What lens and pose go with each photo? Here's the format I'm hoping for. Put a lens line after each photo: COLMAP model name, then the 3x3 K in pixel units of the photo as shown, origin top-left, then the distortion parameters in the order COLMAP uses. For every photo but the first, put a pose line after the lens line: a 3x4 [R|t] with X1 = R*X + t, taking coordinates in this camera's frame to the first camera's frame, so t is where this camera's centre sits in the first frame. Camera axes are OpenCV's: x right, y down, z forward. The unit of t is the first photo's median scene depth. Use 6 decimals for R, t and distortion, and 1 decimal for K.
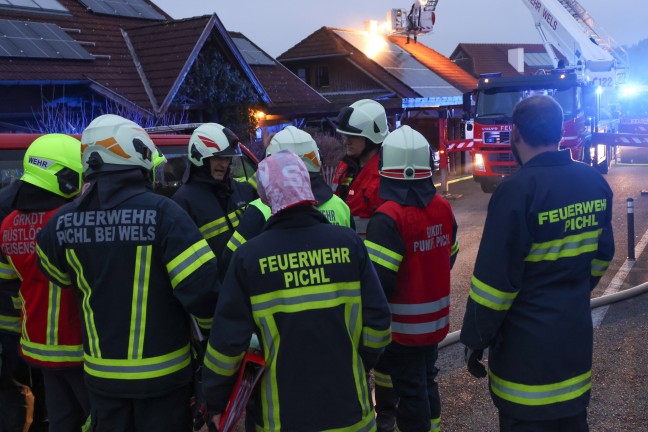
lens RADIAL K [[807.1, 0, 343.9], [0, 807.1, 217.0], [0, 0, 1]] dist [0.019580, 0.030699]
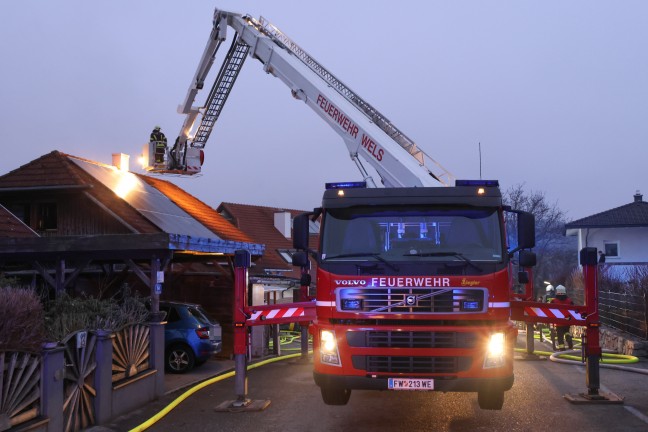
lens RADIAL K [[807.1, 0, 343.9], [0, 807.1, 217.0], [0, 0, 1]] dist [0.019580, 0.030699]
pose [[0.952698, 0.059689, 0.298000, 0.009729], [0.004271, 0.977798, -0.209507, -0.019575], [-0.303889, 0.200869, 0.931291, 0.238418]]
